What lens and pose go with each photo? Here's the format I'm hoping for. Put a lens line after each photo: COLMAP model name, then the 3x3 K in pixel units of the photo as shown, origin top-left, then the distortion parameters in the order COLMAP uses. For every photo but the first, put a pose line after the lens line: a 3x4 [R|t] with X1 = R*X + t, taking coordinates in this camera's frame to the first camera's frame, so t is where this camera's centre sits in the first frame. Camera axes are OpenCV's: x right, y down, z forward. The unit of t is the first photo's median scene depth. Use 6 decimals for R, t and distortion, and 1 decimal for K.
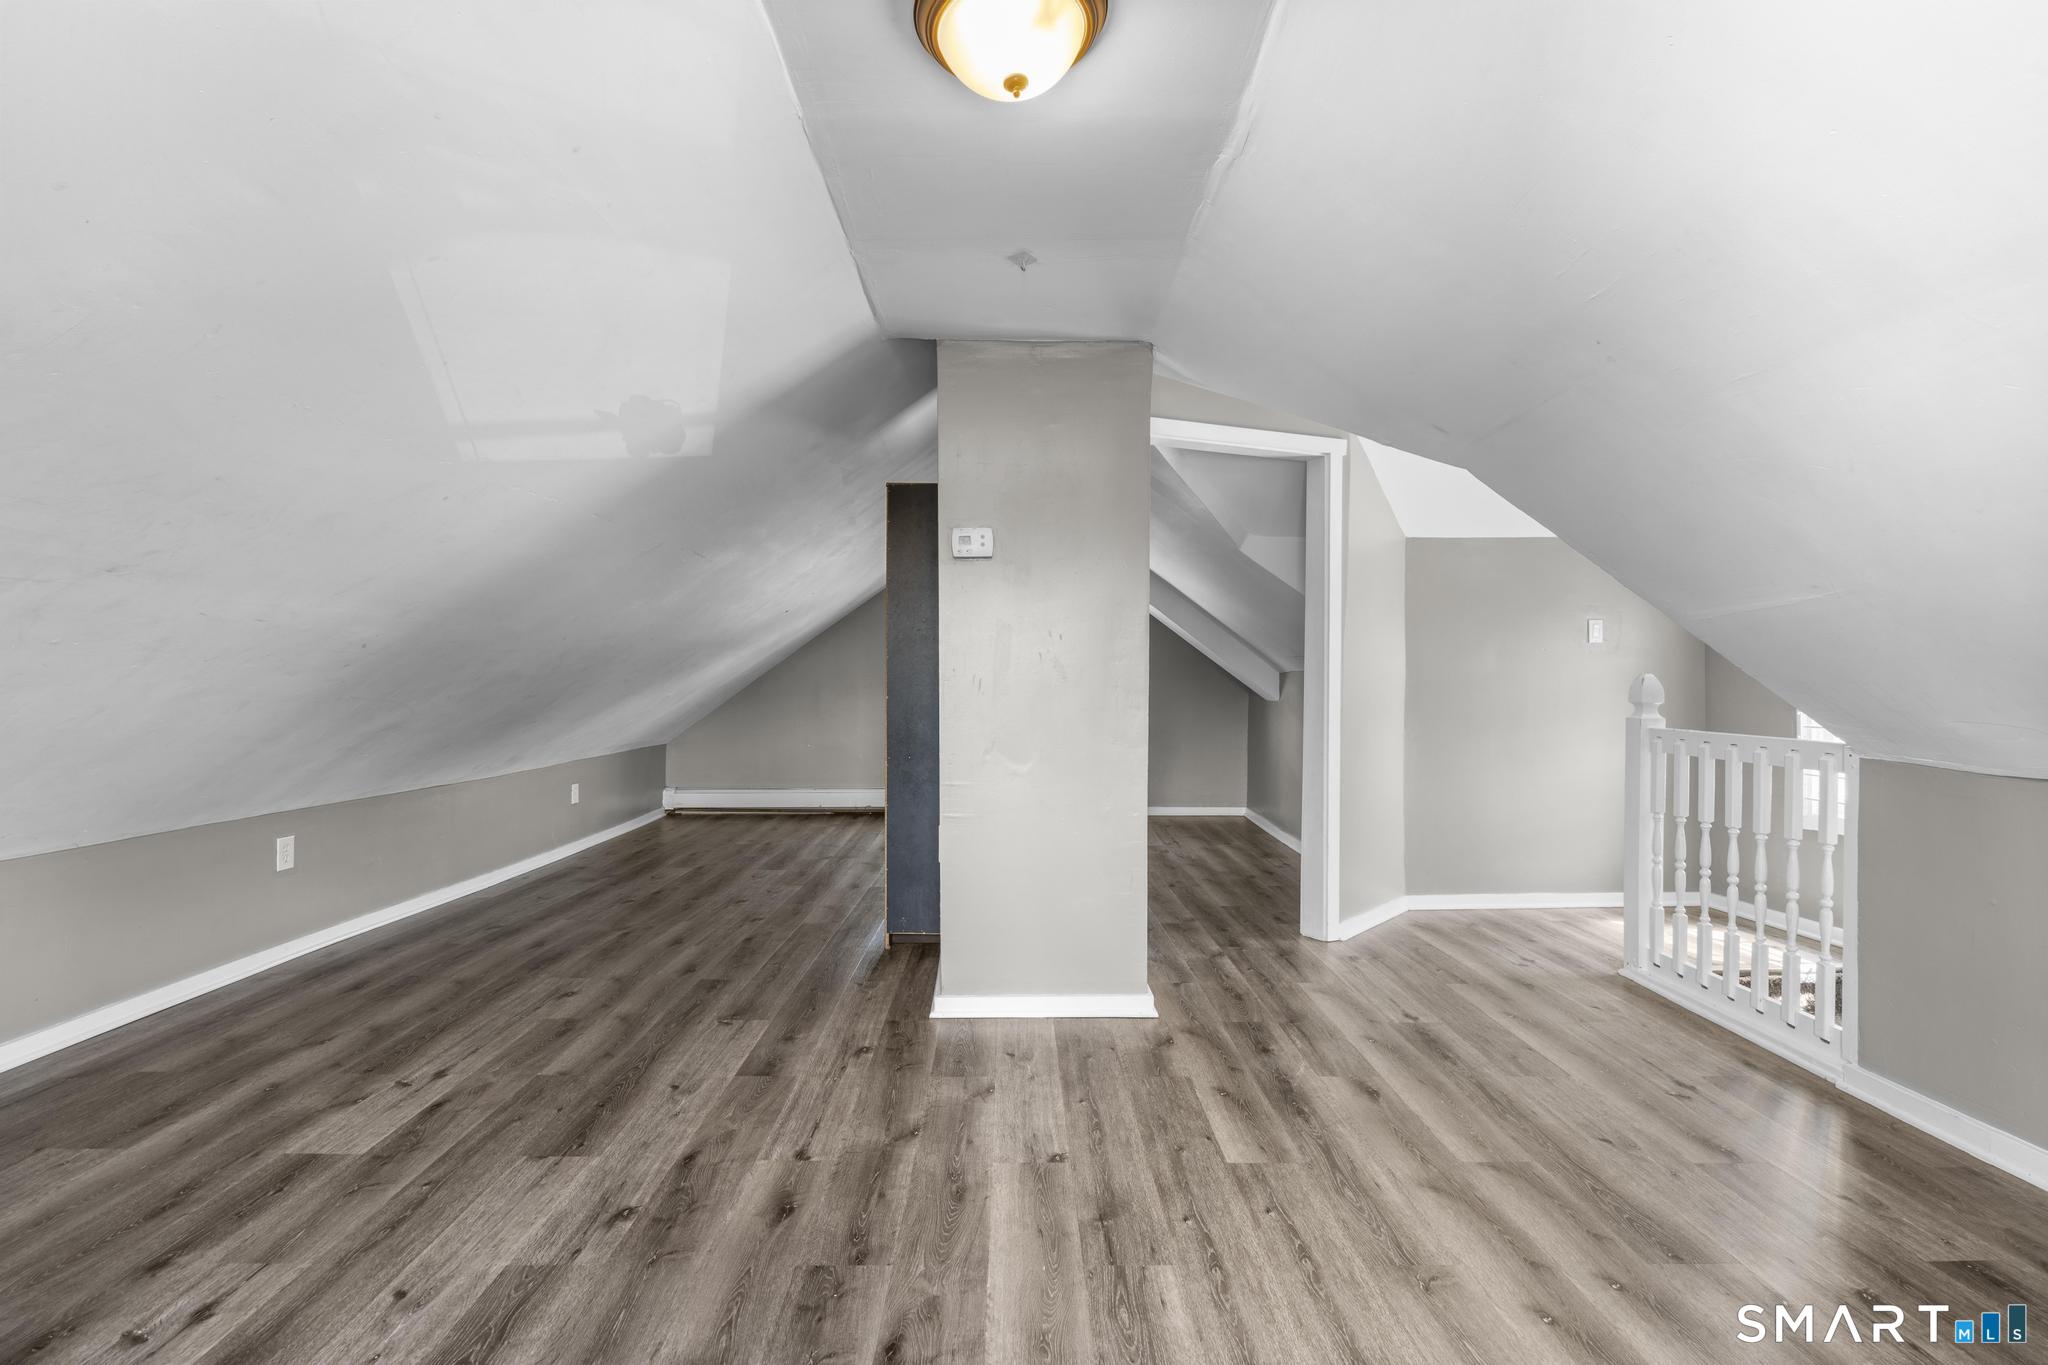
lens RADIAL K [[928.6, 0, 1025.2], [0, 928.6, 681.6], [0, 0, 1]] dist [-0.005648, 0.000826]
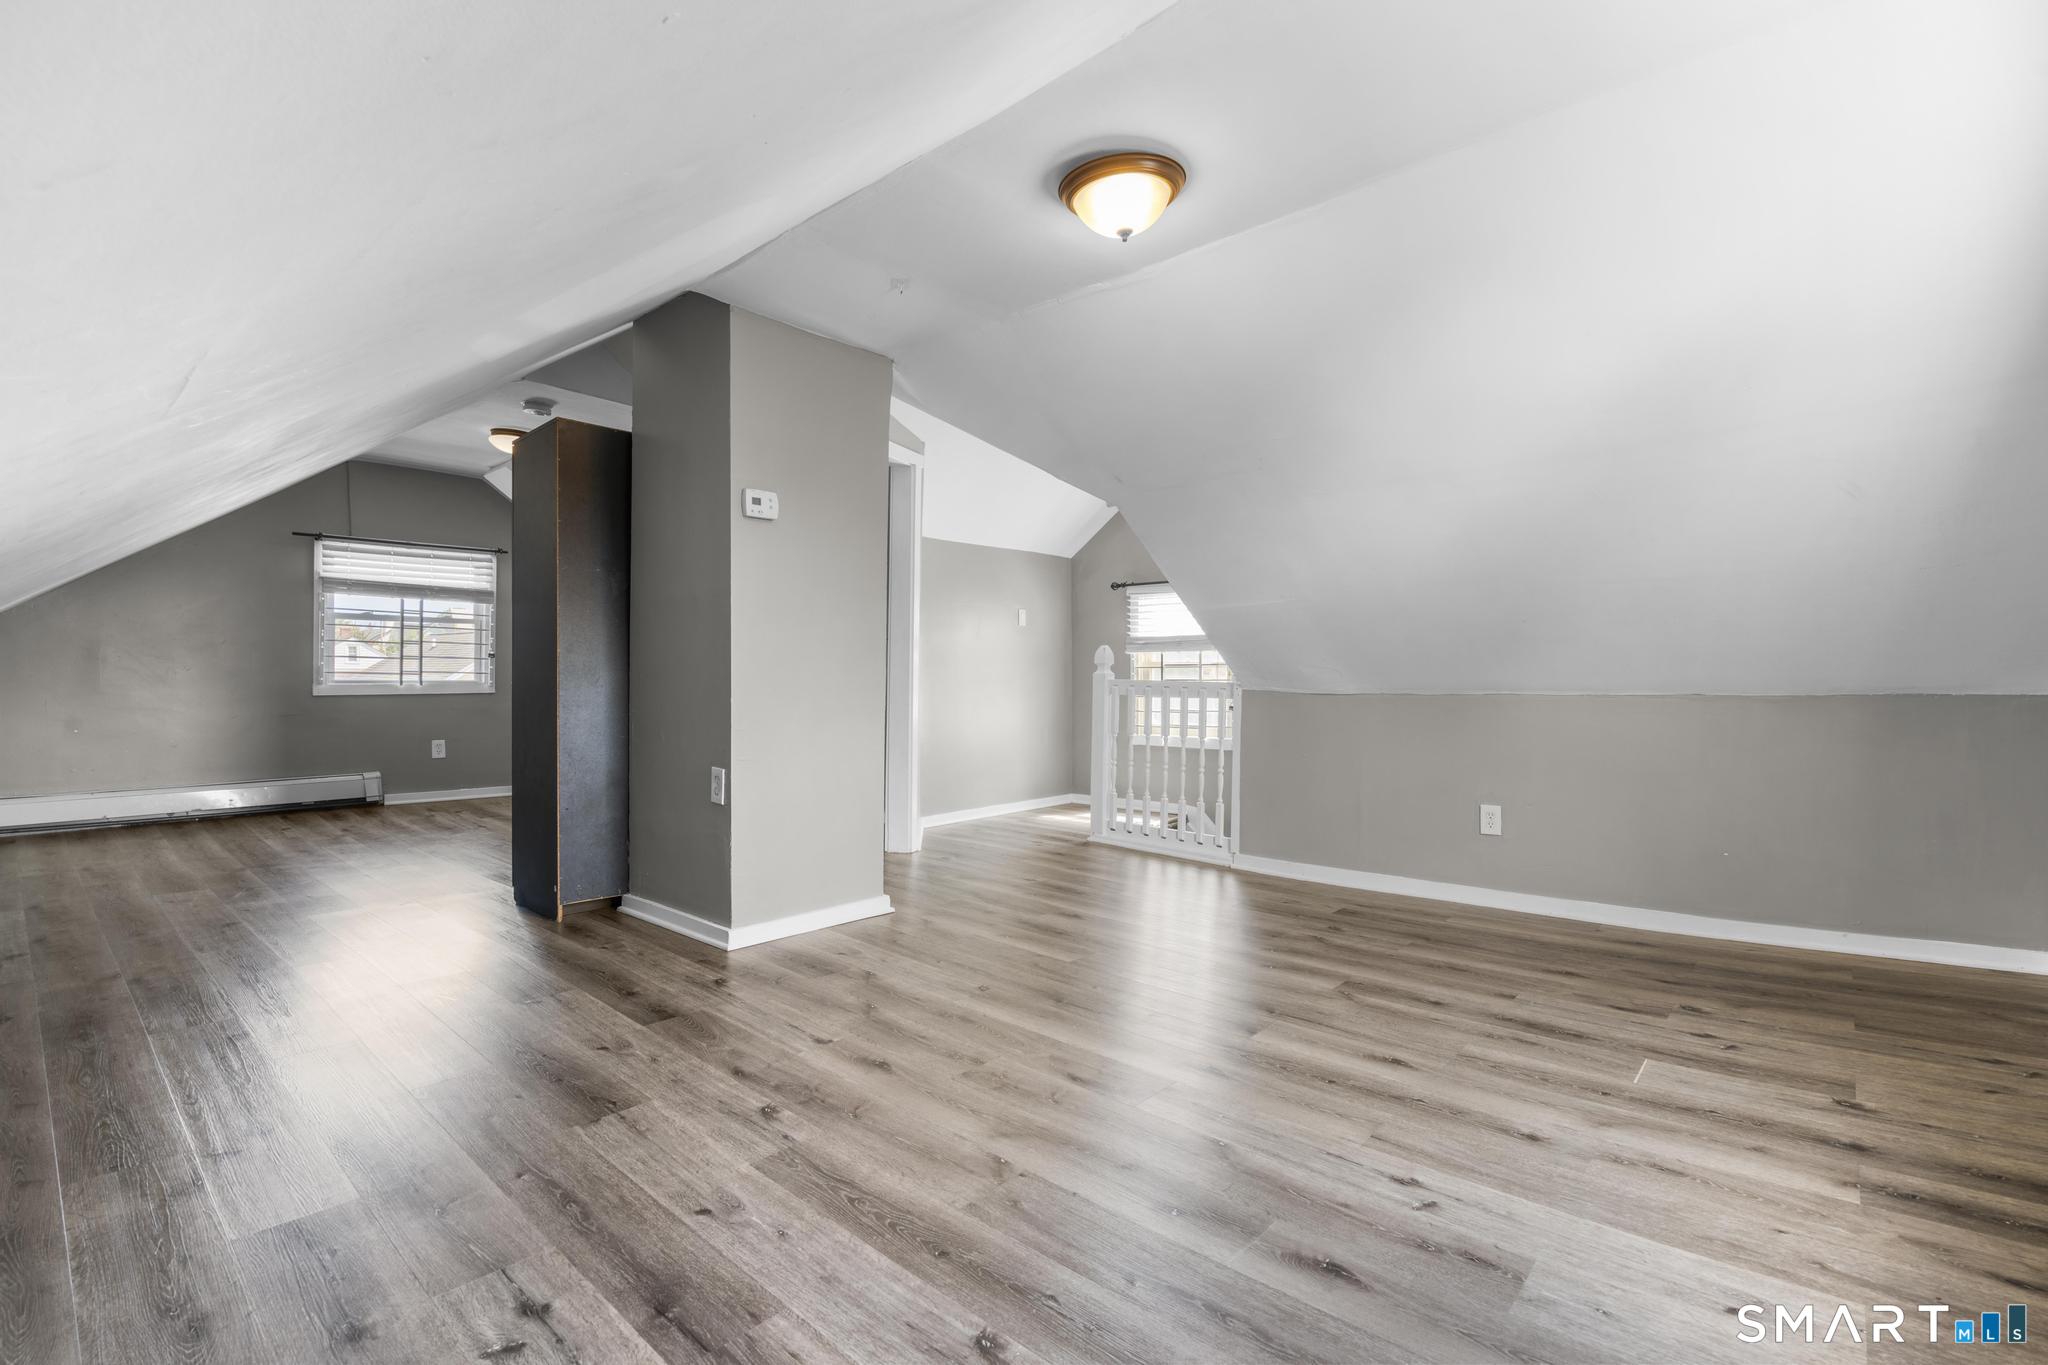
lens RADIAL K [[928.6, 0, 1035.0], [0, 928.6, 686.5], [0, 0, 1]] dist [-0.005648, 0.000826]
pose [[0.675253, -0.006838, 0.737554, -0.774245], [-0.010053, 0.999779, 0.018473, 0.045970], [-0.737517, -0.019889, 0.675035, 0.043101]]
